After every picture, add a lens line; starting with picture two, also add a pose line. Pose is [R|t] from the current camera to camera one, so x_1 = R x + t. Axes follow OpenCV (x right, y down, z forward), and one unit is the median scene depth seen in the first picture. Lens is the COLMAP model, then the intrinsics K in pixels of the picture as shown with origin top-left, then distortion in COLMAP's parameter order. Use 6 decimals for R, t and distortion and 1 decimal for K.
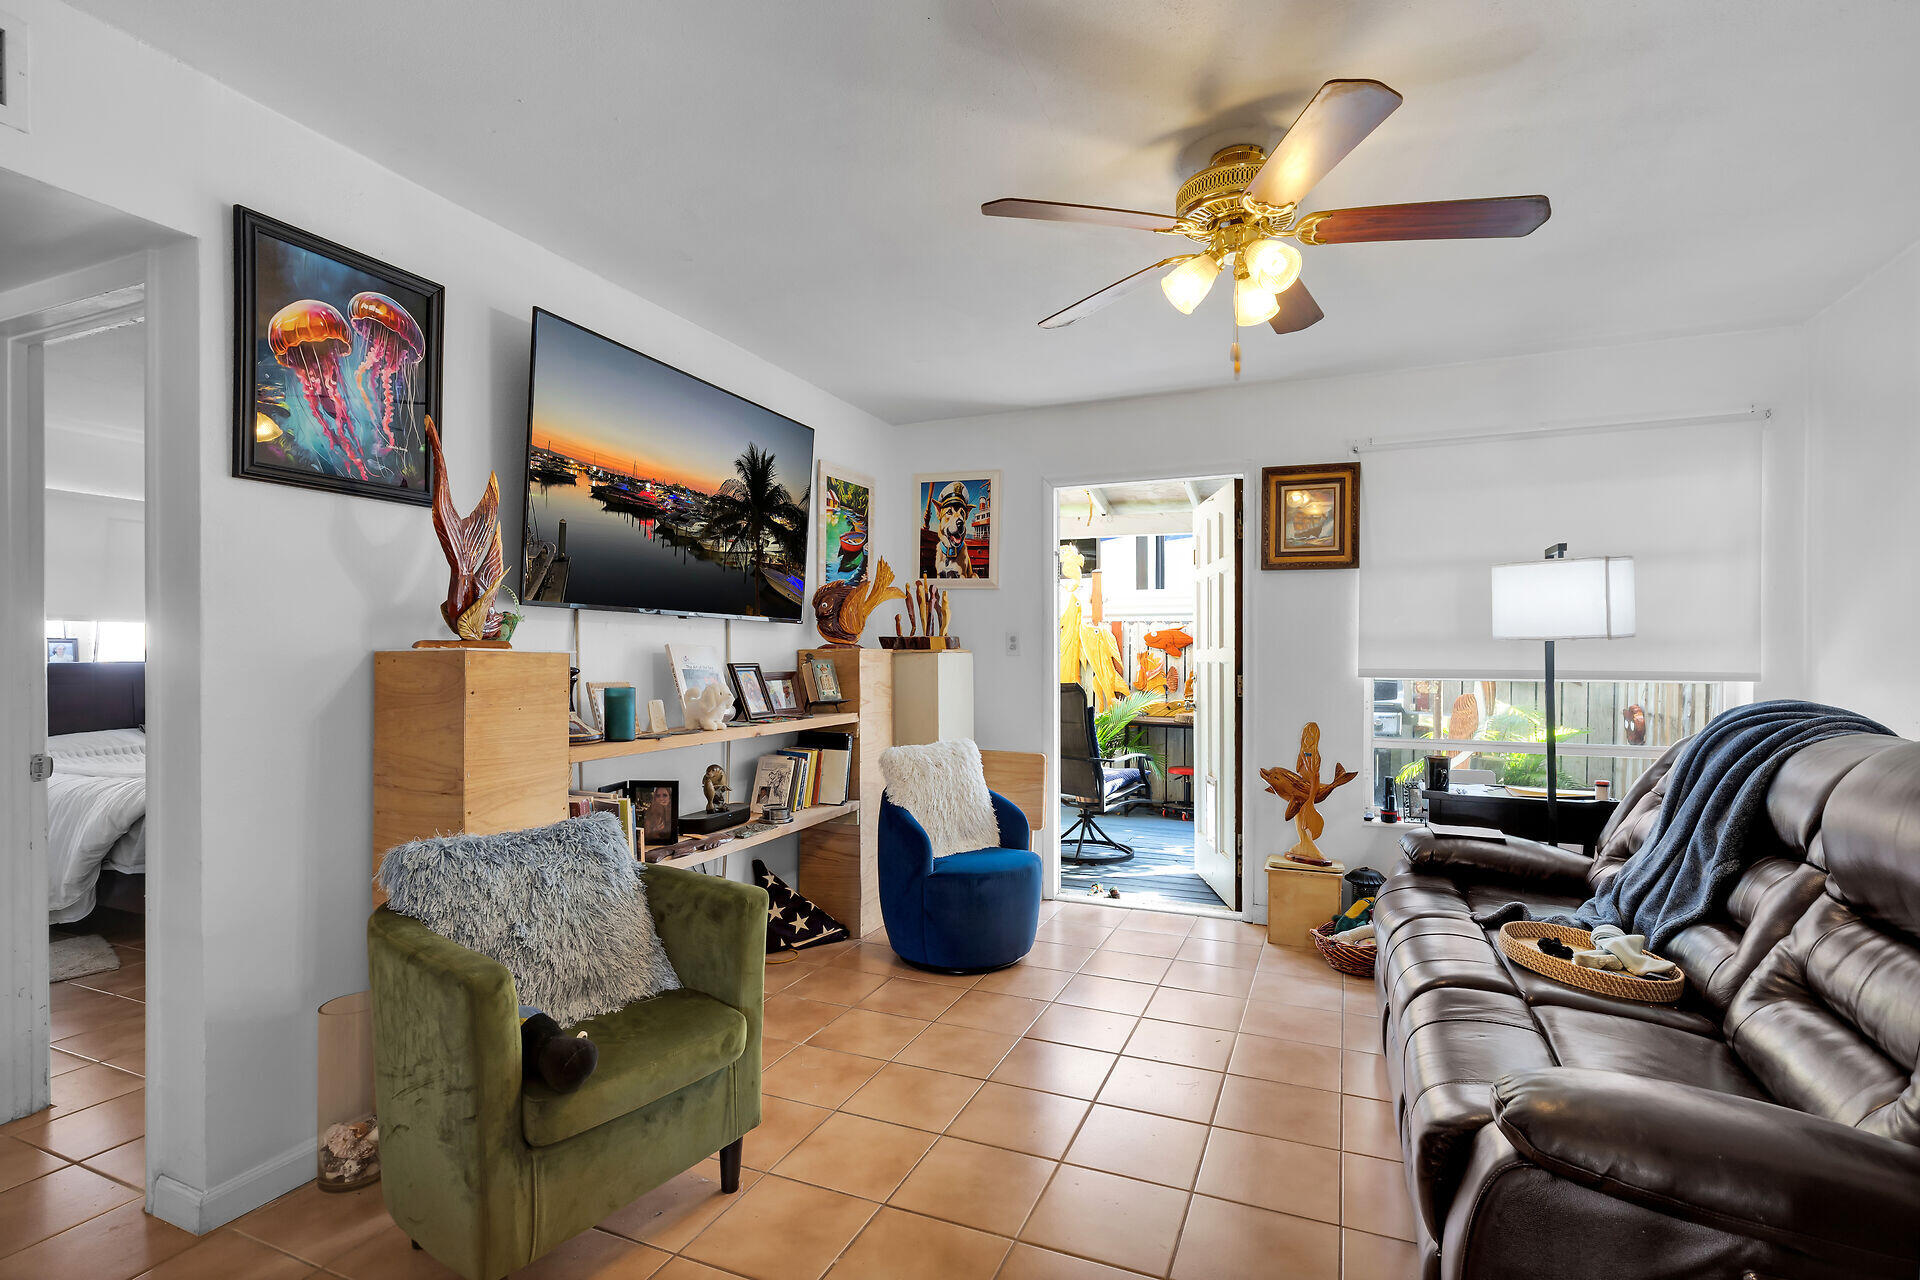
lens RADIAL K [[882.3, 0, 959.1], [0, 882.3, 660.3], [0, 0, 1]] dist [0.008968, -0.000470]
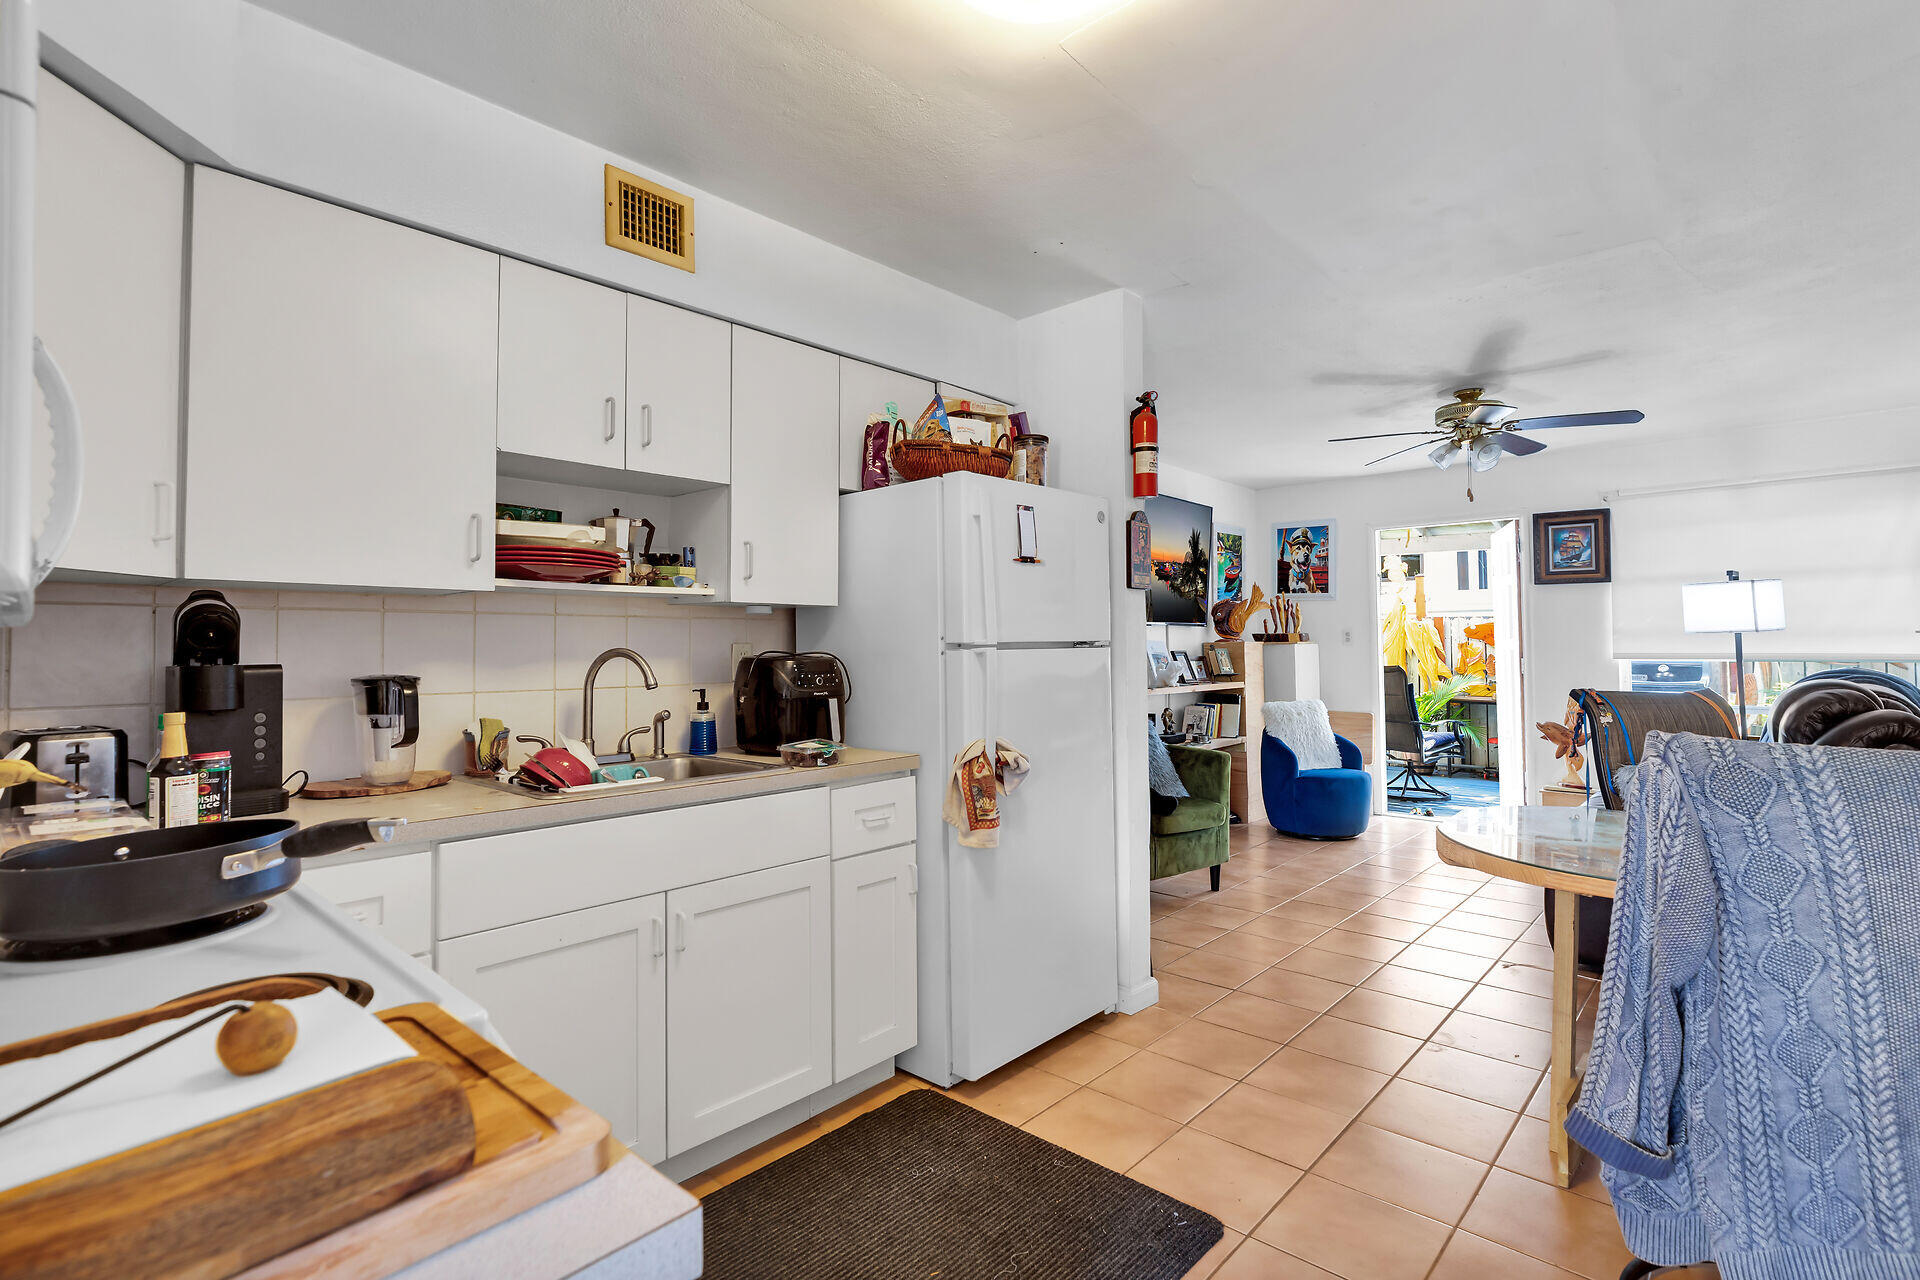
lens RADIAL K [[901.3, 0, 960.7], [0, 901.3, 620.6], [0, 0, 1]] dist [0.003964, 0.000073]
pose [[0.943583, -0.016924, -0.330703, -0.050810], [0.004600, 0.999267, -0.038013, 0.007651], [0.331104, 0.034347, 0.942969, -0.648624]]
